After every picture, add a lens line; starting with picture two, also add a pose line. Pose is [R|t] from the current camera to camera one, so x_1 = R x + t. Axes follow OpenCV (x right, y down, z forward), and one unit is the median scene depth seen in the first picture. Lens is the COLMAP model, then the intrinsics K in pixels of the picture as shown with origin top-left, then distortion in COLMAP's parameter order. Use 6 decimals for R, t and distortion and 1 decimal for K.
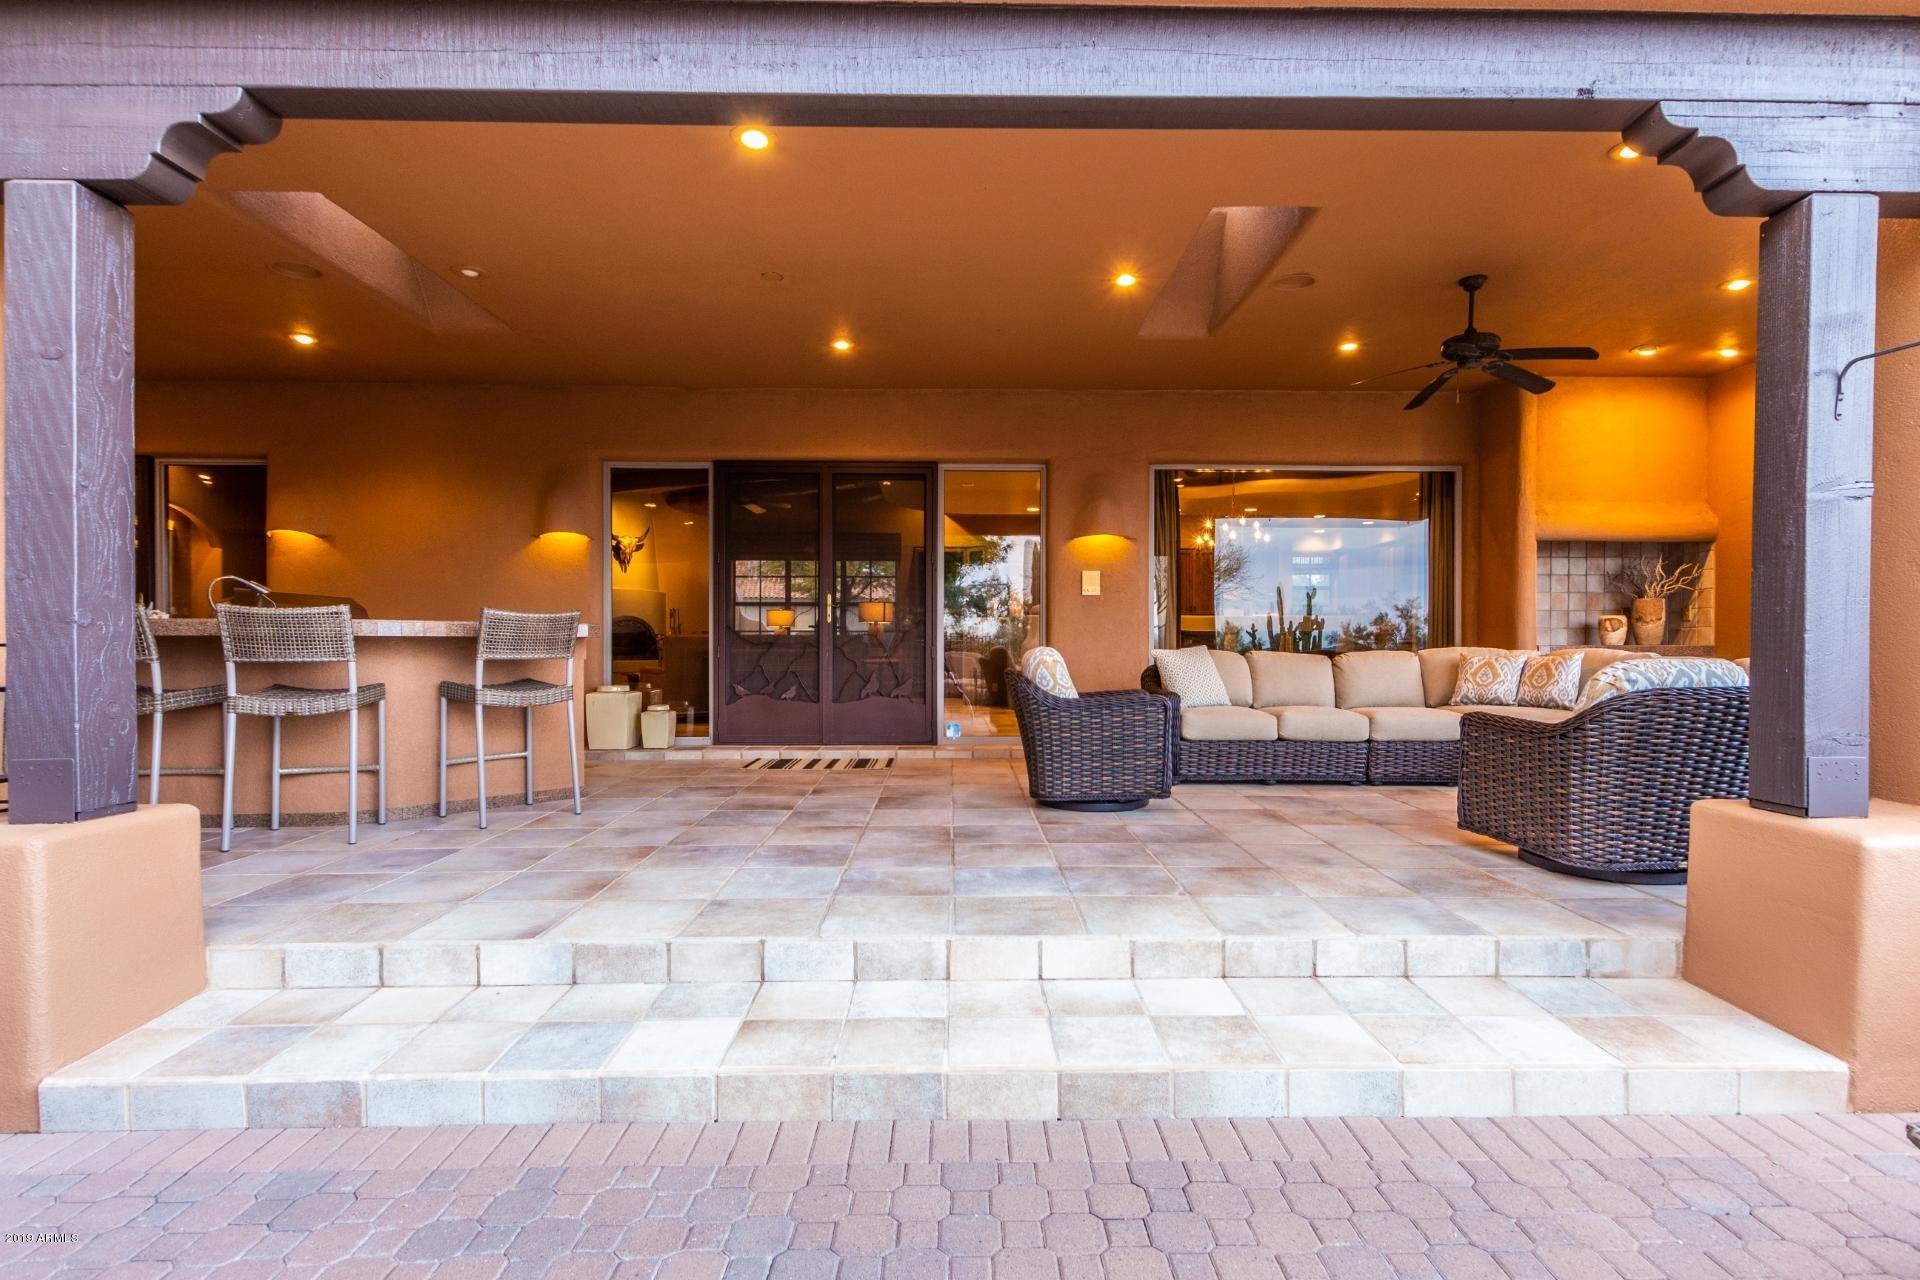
lens RADIAL K [[949.6, 0, 982.3], [0, 949.6, 641.2], [0, 0, 1]] dist [0.026473, -0.011840]
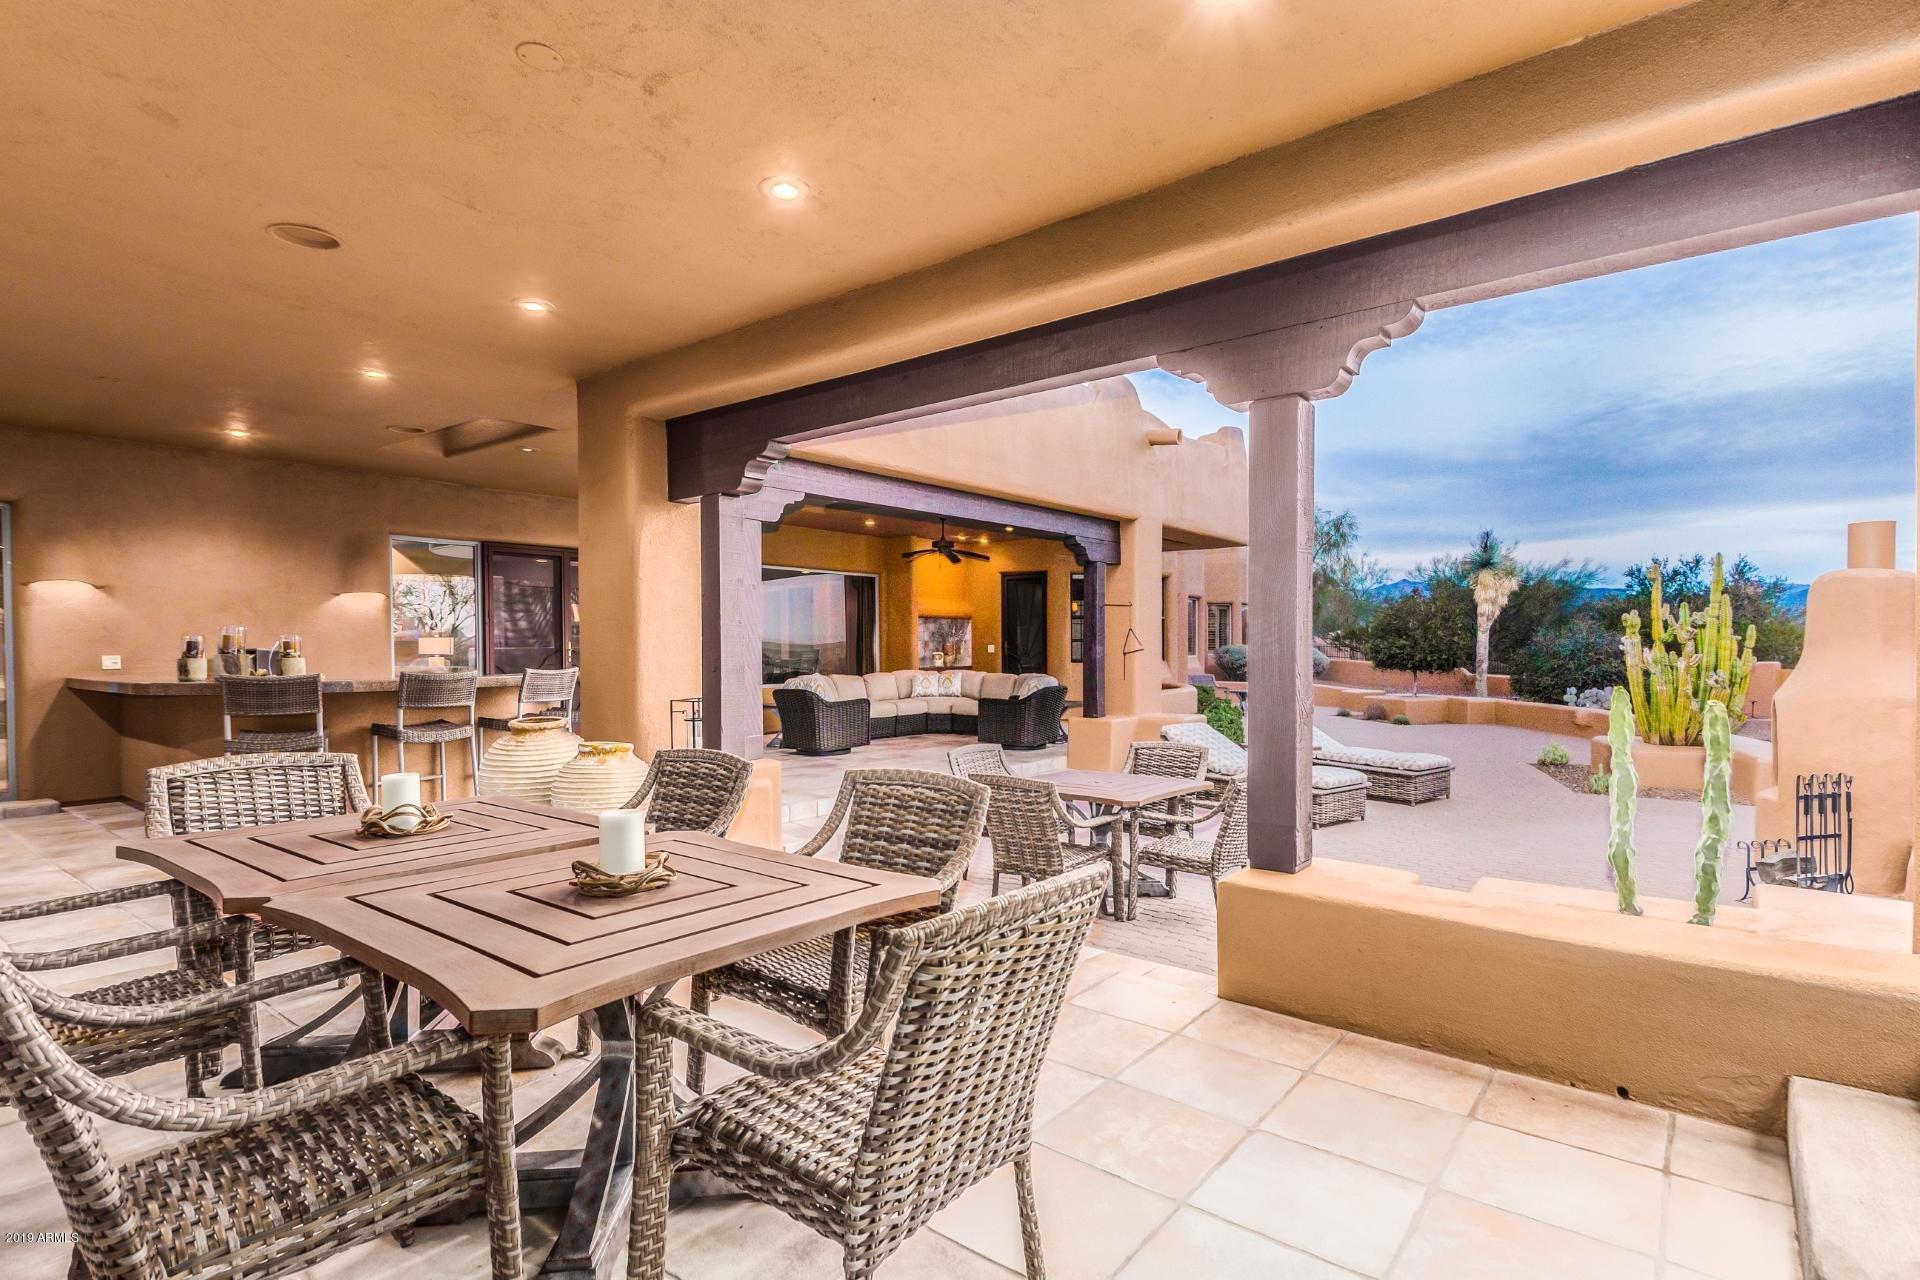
lens RADIAL K [[949.6, 0, 982.3], [0, 949.6, 641.2], [0, 0, 1]] dist [0.026473, -0.011840]
pose [[0.627816, -0.000442, 0.778362, -1.053467], [-0.001365, 0.999998, 0.001669, -0.063111], [-0.778361, -0.002110, 0.627813, -0.455998]]
